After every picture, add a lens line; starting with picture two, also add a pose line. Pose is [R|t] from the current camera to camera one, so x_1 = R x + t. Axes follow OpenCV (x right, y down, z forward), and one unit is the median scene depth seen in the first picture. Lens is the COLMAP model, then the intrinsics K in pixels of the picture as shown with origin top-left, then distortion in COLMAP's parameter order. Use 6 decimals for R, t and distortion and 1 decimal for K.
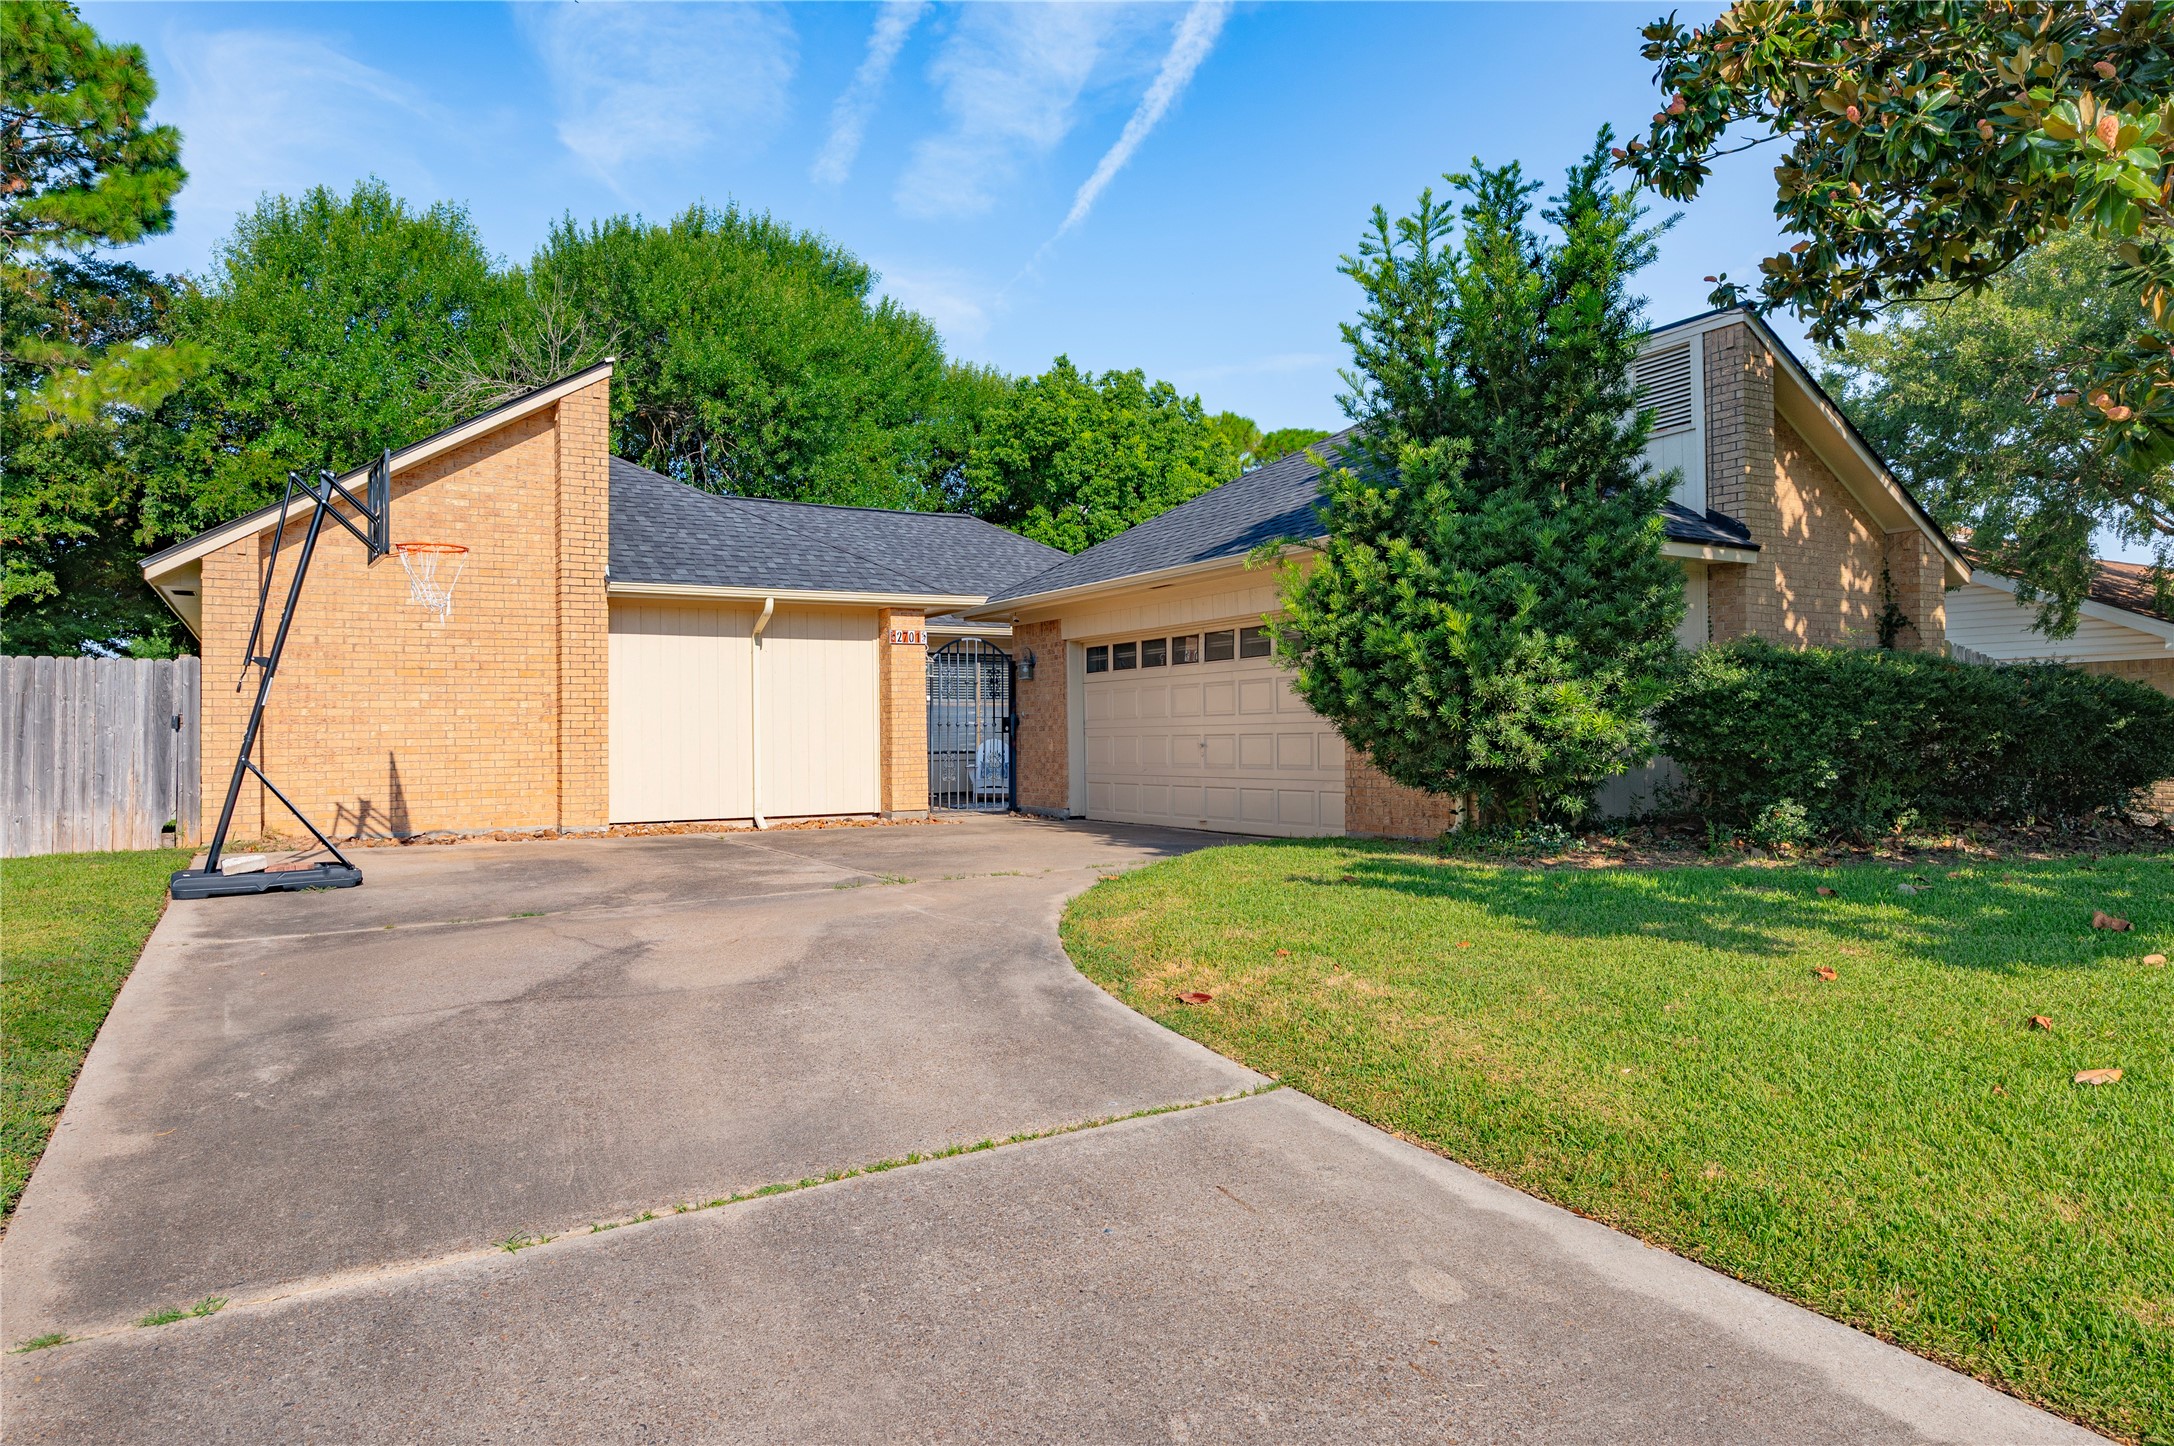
lens RADIAL K [[1349.7, 0, 1087.2], [0, 1349.7, 727.1], [0, 0, 1]] dist [-0.004222, -0.001304]
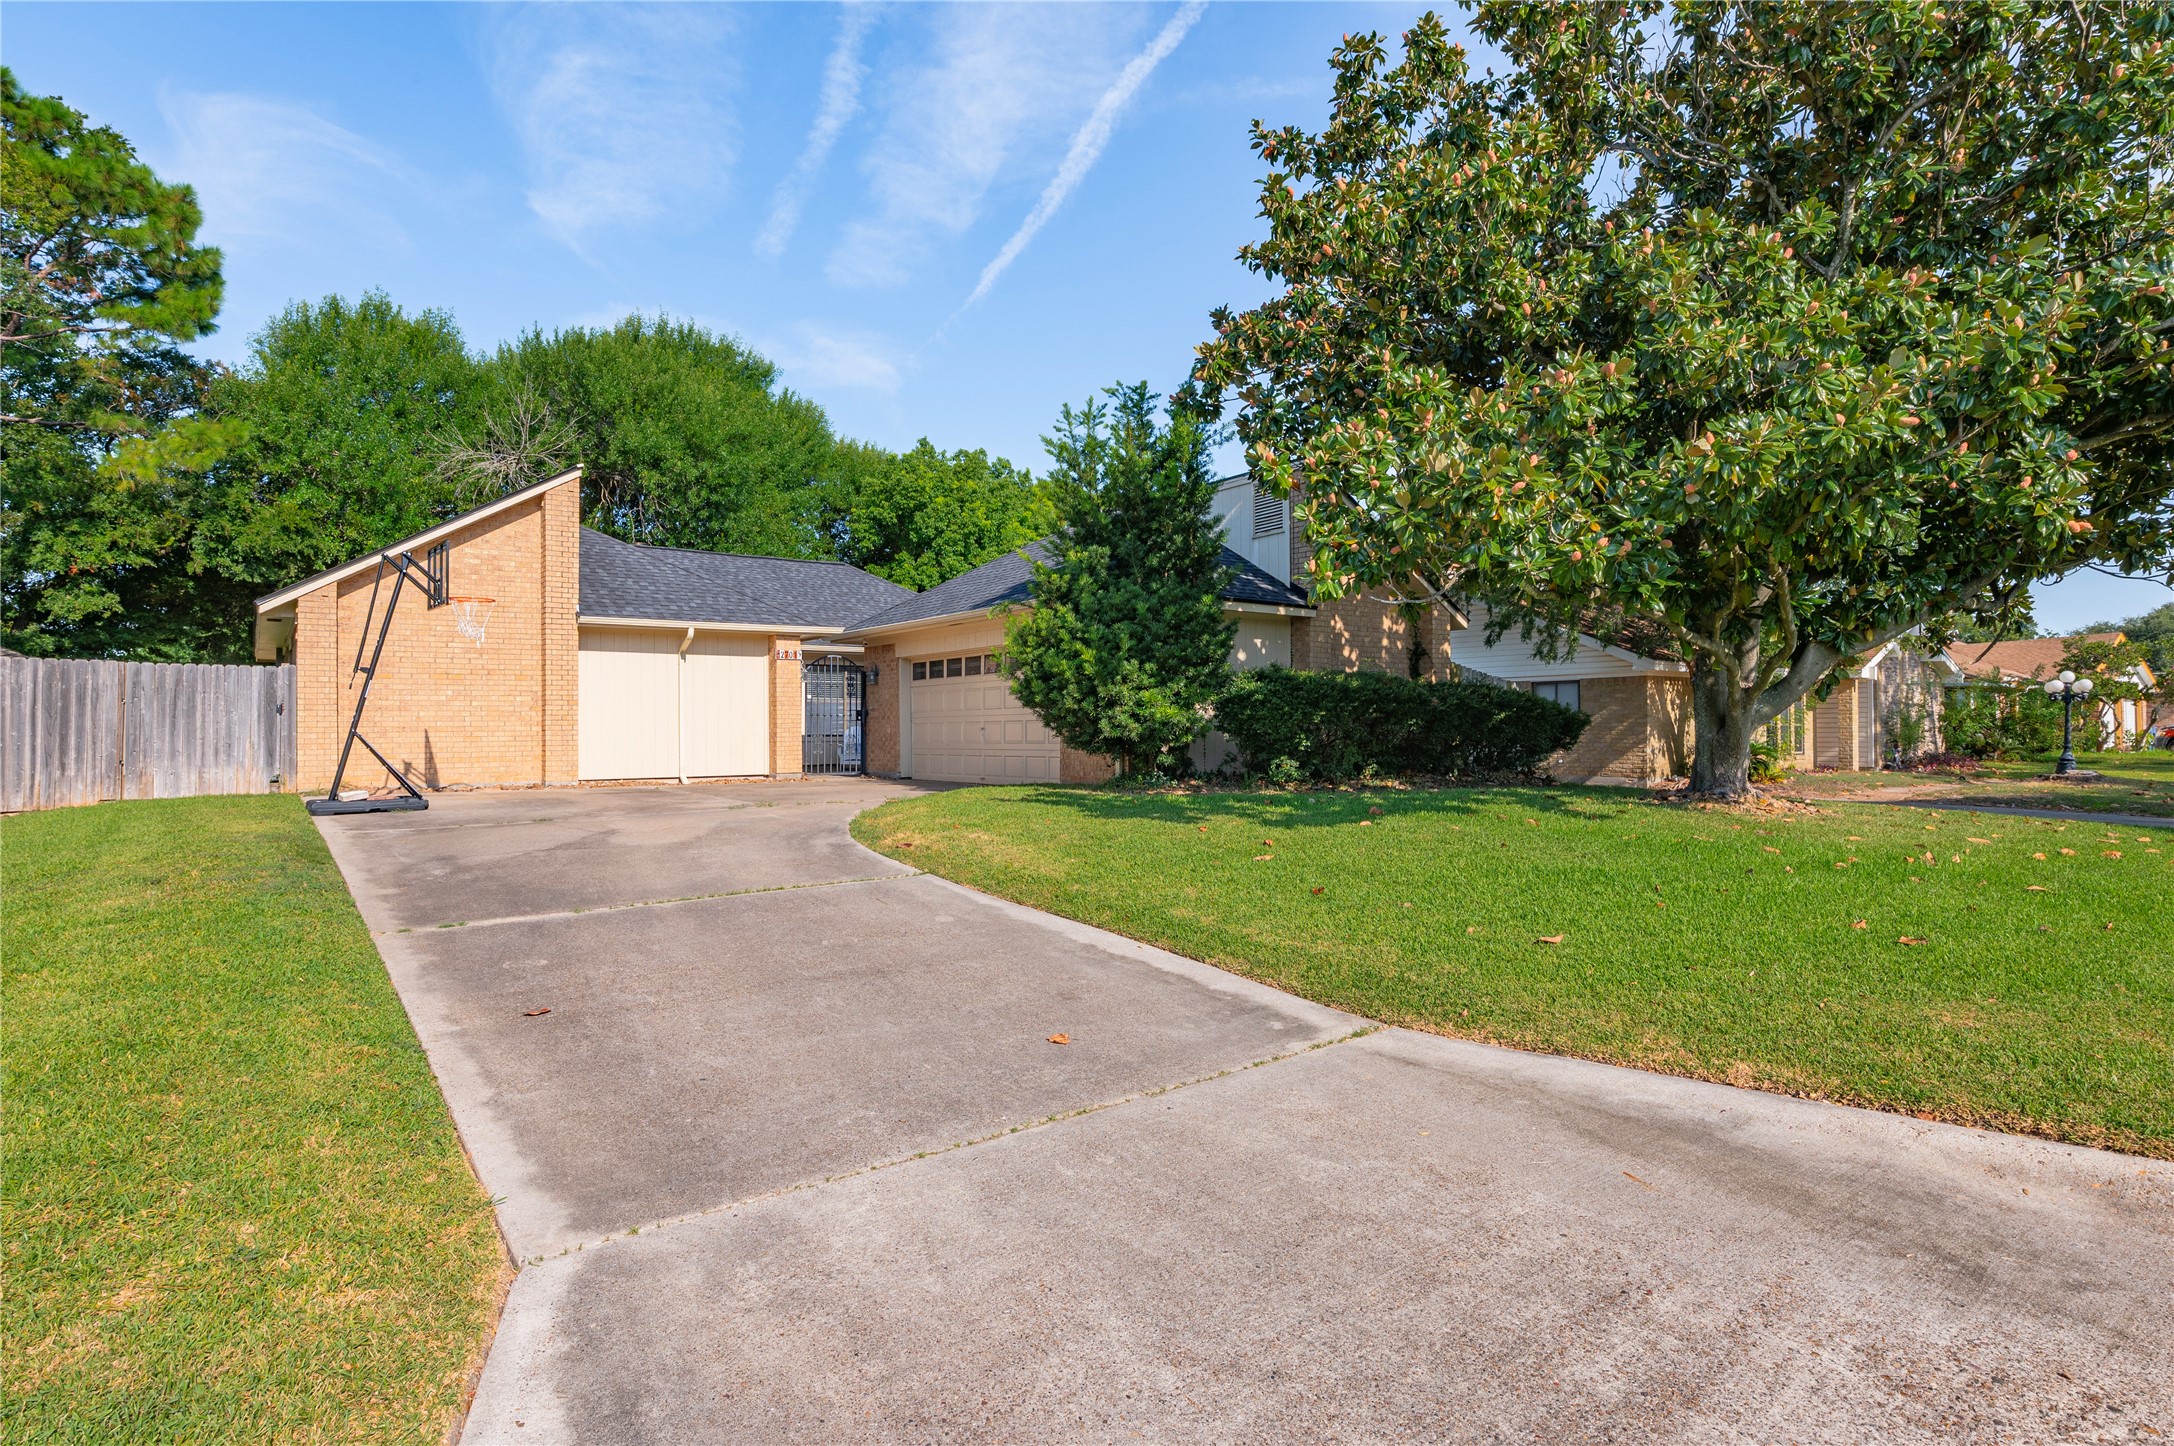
lens RADIAL K [[1142.0, 0, 1087.0], [0, 1142.0, 719.8], [0, 0, 1]] dist [-0.002872, -0.000552]
pose [[0.995008, 0.004874, 0.099674, 0.075332], [-0.004520, 0.999983, -0.003783, 0.008133], [-0.099690, 0.003313, 0.995013, -0.300275]]
